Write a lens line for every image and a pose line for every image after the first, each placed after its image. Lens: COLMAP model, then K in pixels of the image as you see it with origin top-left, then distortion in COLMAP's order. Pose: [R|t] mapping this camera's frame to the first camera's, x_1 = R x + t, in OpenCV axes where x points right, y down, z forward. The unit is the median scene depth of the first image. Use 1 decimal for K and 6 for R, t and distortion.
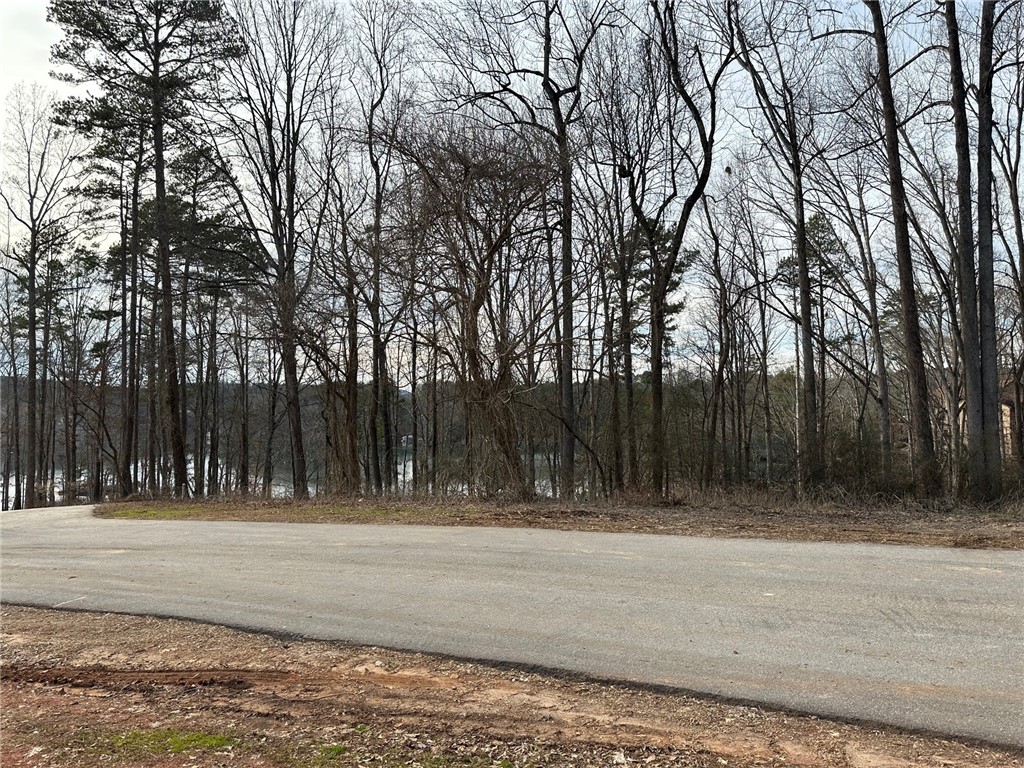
lens RADIAL K [[734.3, 0, 518.5], [0, 734.3, 385.9], [0, 0, 1]] dist [0.005264, -0.007102]
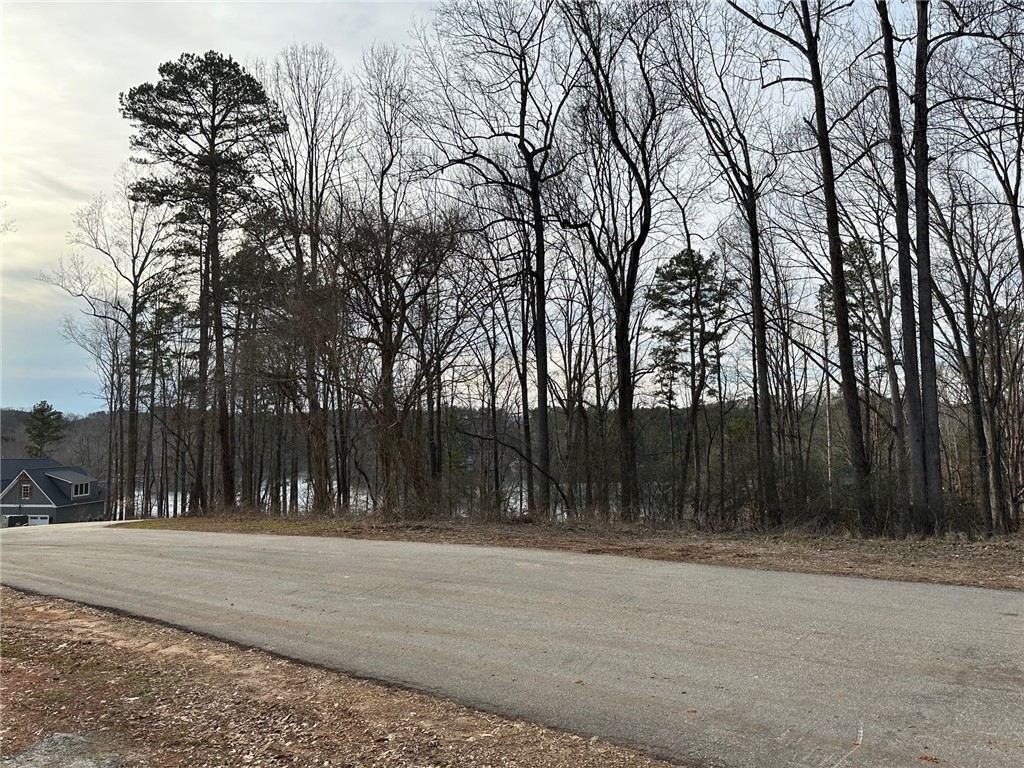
lens RADIAL K [[733.8, 0, 512.0], [0, 733.8, 384.0], [0, 0, 1]] dist [0.031854, -0.038506]
pose [[0.985784, -0.013766, -0.167455, 0.132836], [0.007557, 0.999262, -0.037658, -0.005610], [0.167850, 0.035857, 0.985160, -0.054586]]
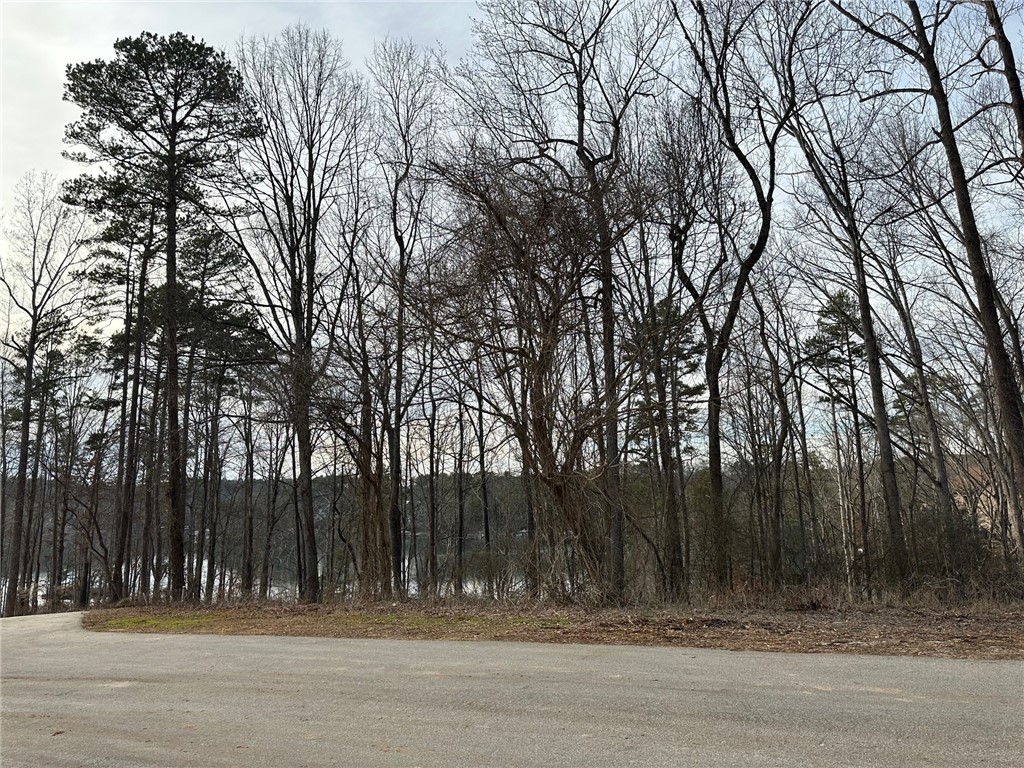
lens RADIAL K [[733.8, 0, 512.0], [0, 733.8, 384.0], [0, 0, 1]] dist [0.031854, -0.038506]
pose [[0.999904, -0.013790, -0.001418, -0.036096], [0.013499, 0.991806, -0.127039, 0.006232], [0.003158, 0.127008, 0.991897, 0.056042]]
